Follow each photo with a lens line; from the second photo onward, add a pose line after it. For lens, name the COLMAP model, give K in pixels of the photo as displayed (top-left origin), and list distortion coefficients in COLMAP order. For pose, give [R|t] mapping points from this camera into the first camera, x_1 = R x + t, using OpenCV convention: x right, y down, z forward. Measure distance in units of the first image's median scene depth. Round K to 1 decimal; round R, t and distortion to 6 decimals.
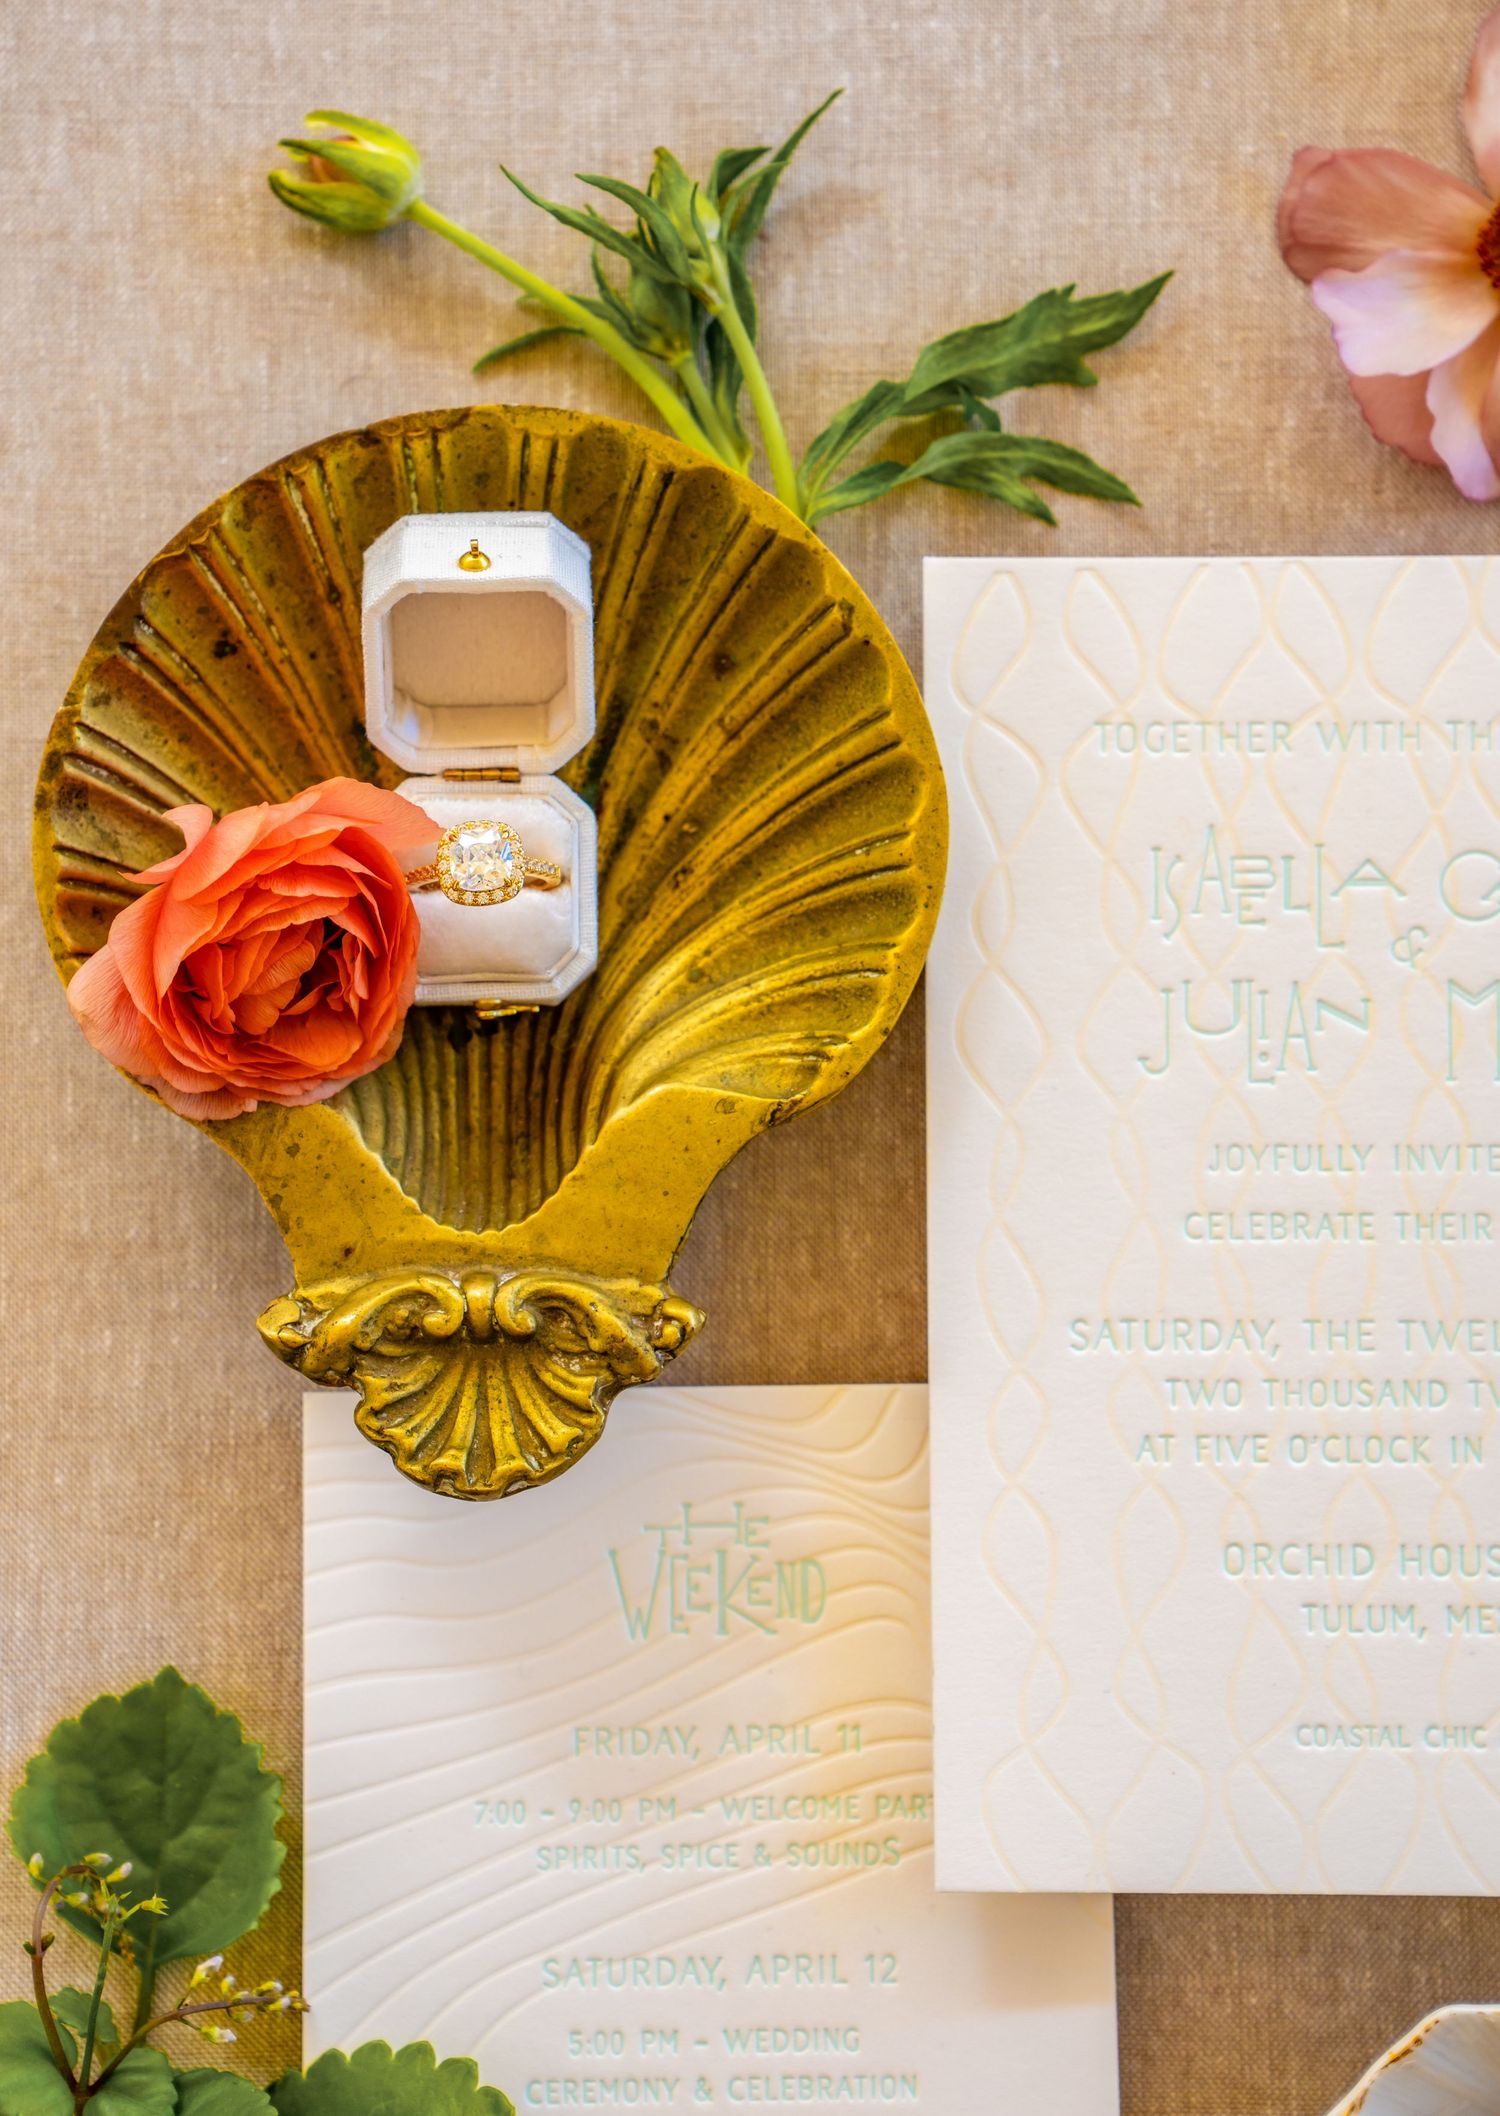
lens RADIAL K [[5540.9, 0, 744.7], [0, 5540.9, 1060.6], [0, 0, 1]] dist [0.259149, 0.000000]
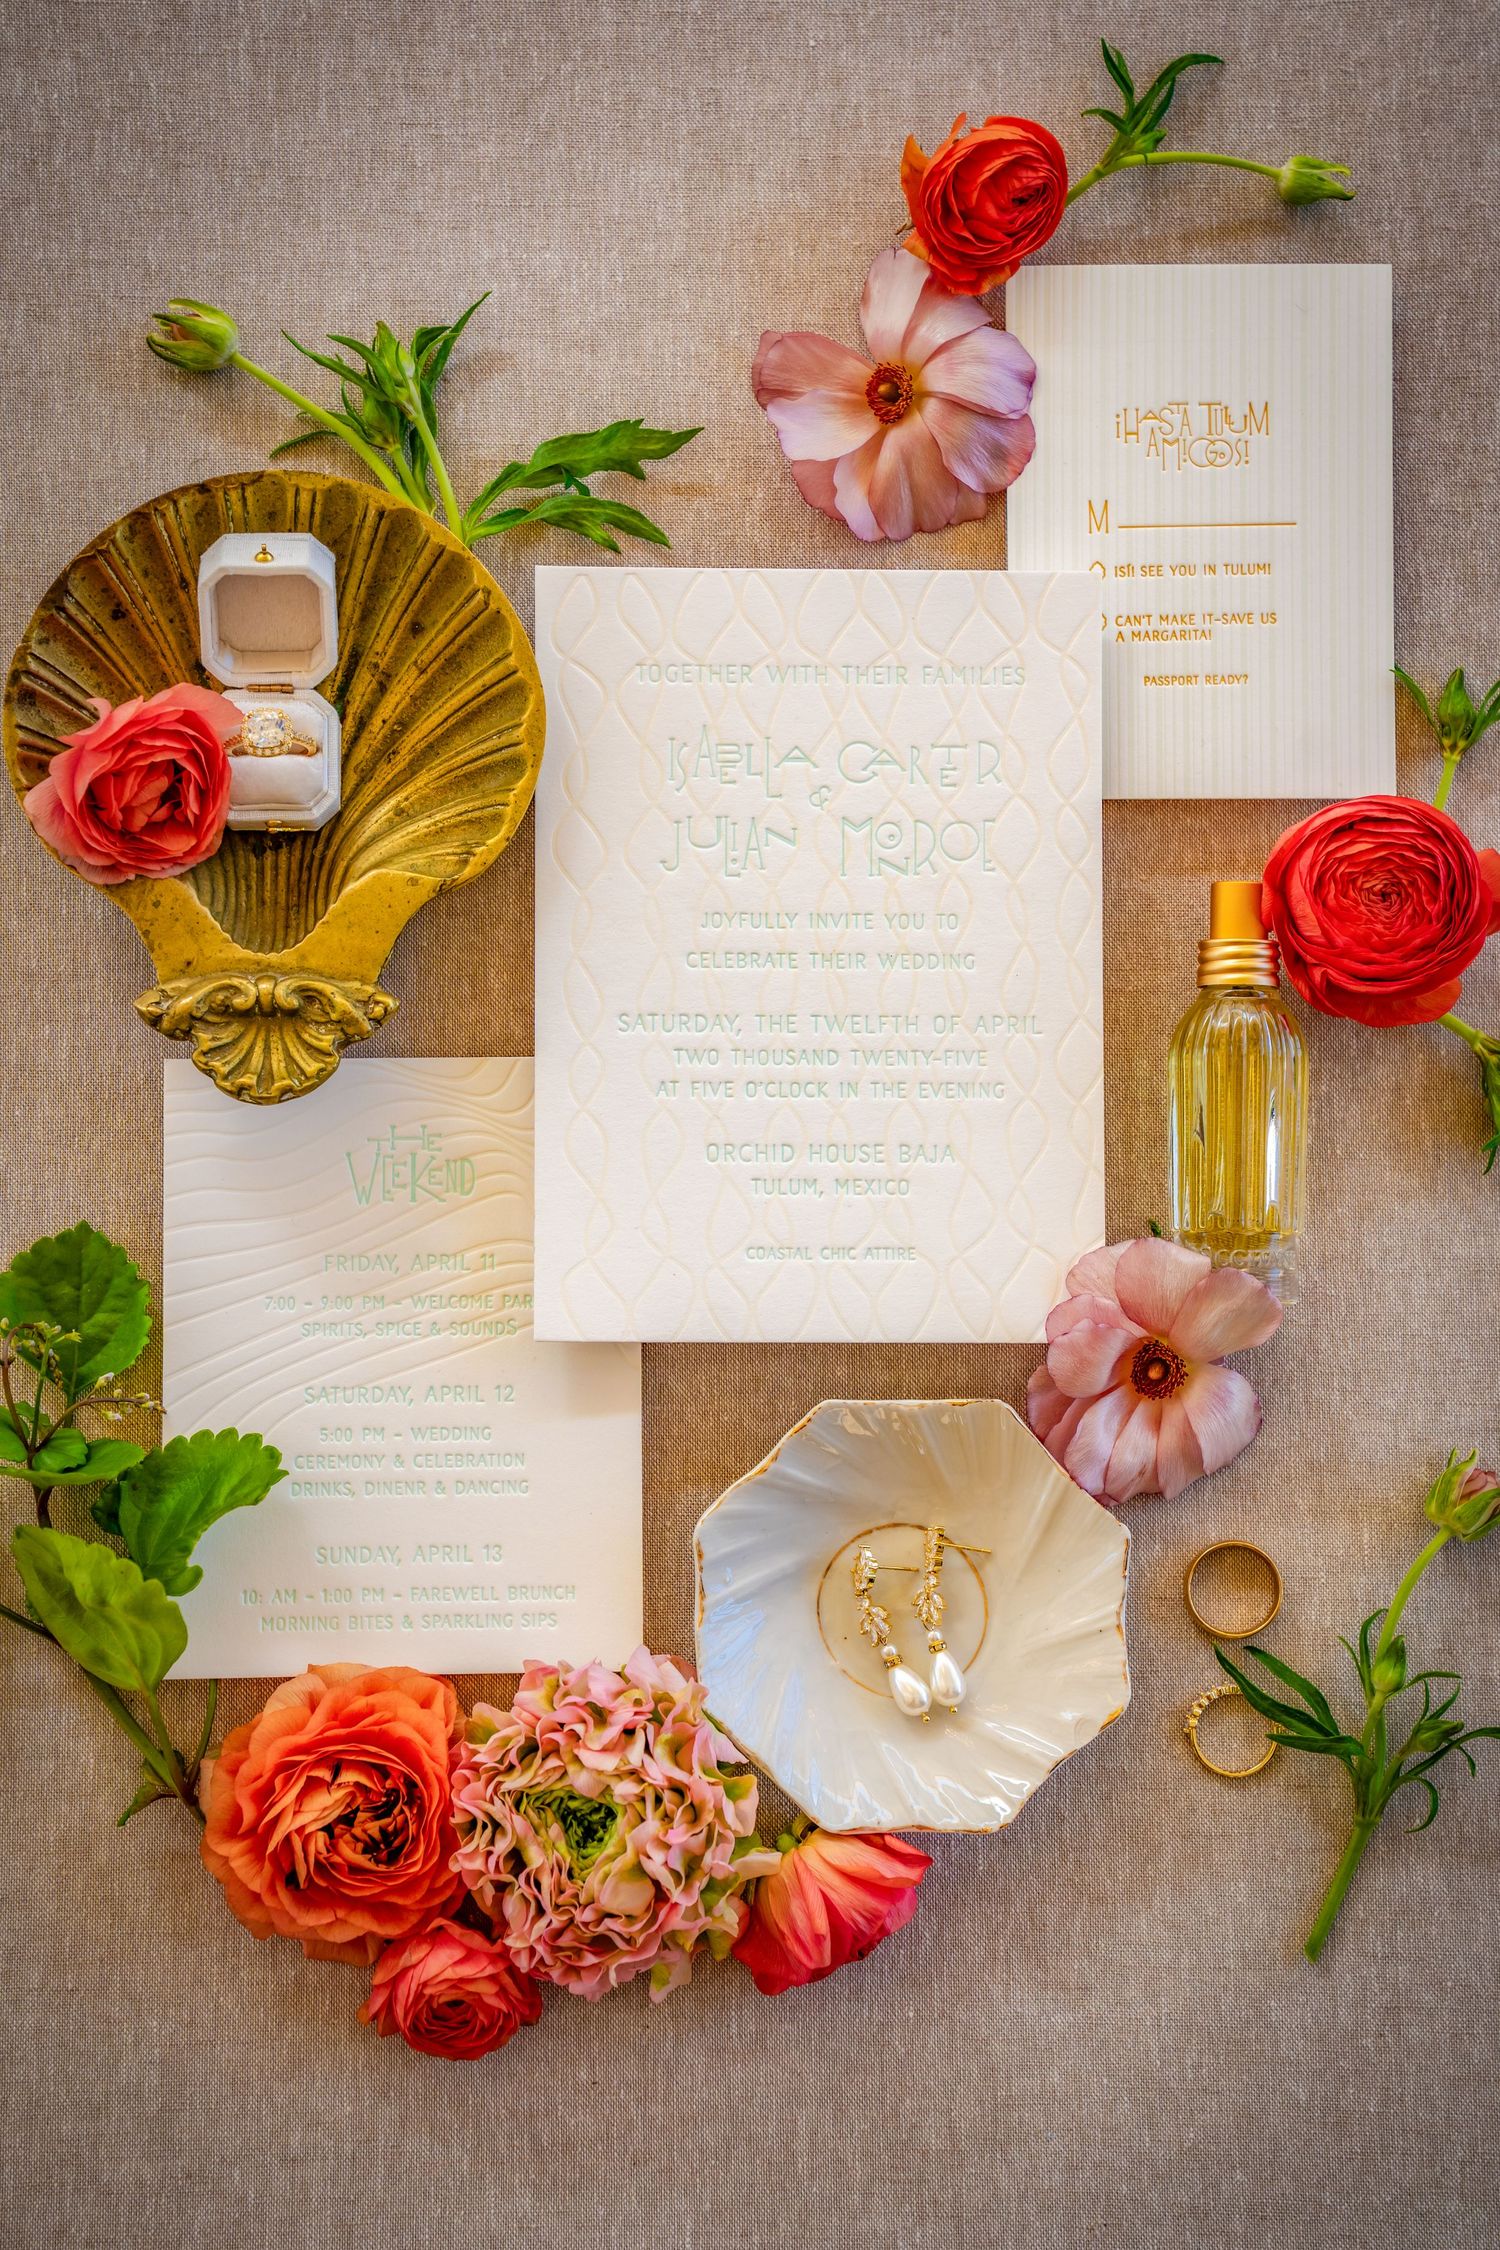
lens RADIAL K [[4426.8, 0, 749.1], [0, 4426.8, 1123.8], [0, 0, 1]] dist [0.150634, 0.000000]
pose [[0.999203, 0.004597, 0.039651, 0.044694], [-0.004225, 0.999946, -0.009454, 0.092108], [-0.039693, 0.009279, 0.999169, -0.351755]]
